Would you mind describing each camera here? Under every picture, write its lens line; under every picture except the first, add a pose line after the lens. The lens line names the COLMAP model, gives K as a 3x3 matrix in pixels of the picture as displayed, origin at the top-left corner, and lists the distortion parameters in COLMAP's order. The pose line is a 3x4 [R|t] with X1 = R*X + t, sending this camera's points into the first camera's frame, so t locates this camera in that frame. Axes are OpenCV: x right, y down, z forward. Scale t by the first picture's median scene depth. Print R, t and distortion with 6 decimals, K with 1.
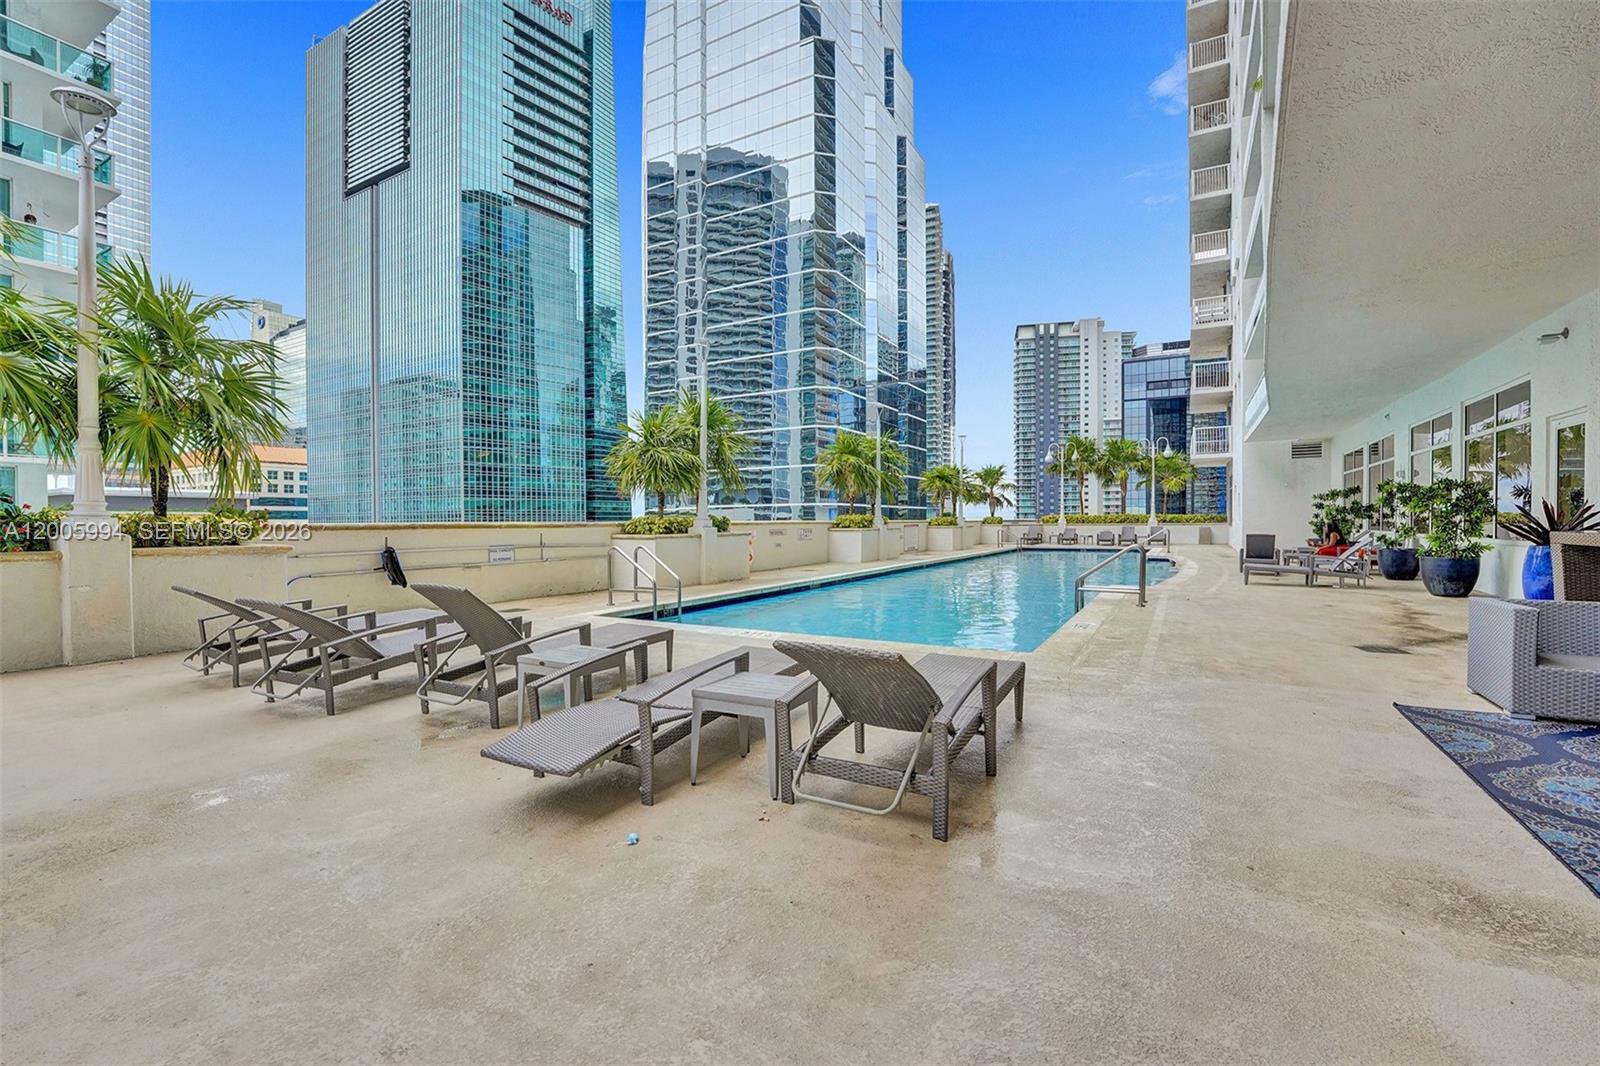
lens RADIAL K [[671.9, 0, 804.3], [0, 671.9, 535.5], [0, 0, 1]] dist [-0.031139, 0.004196]
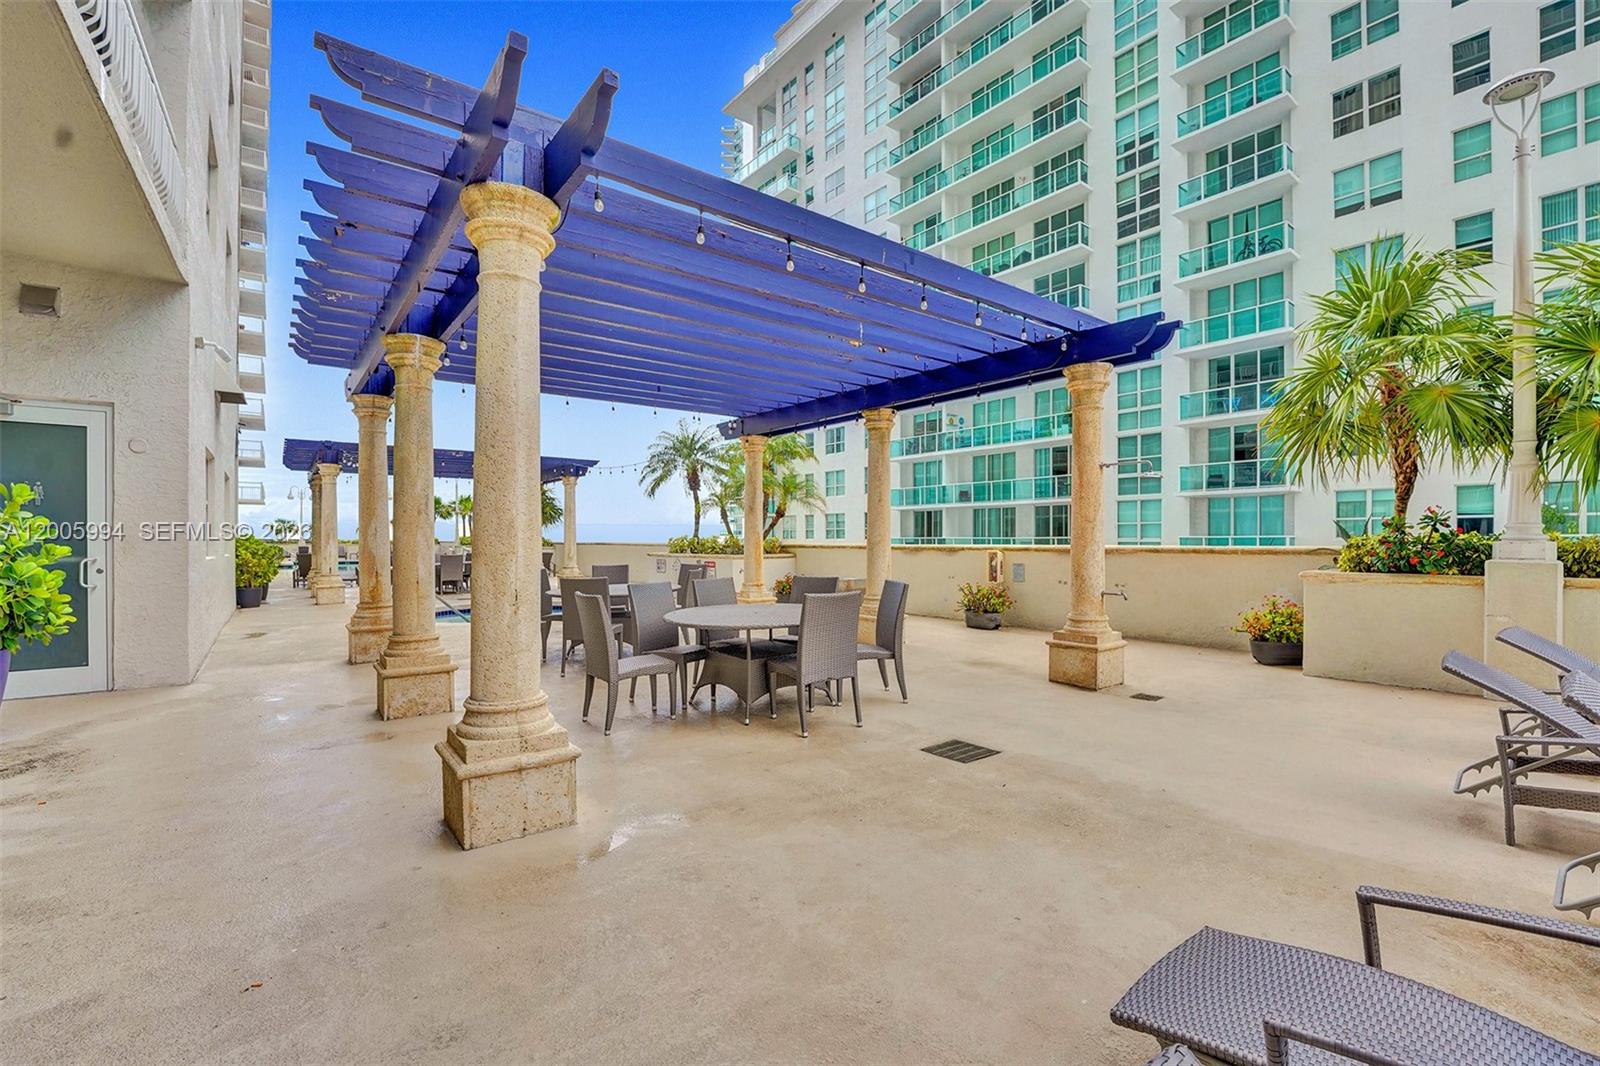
lens RADIAL K [[671.9, 0, 811.6], [0, 671.9, 548.2], [0, 0, 1]] dist [-0.031139, 0.004196]
pose [[-0.374931, 0.014136, -0.926945, 0.236771], [-0.010106, 0.999762, 0.019334, -0.051730], [0.926998, 0.016616, -0.374699, 0.845031]]
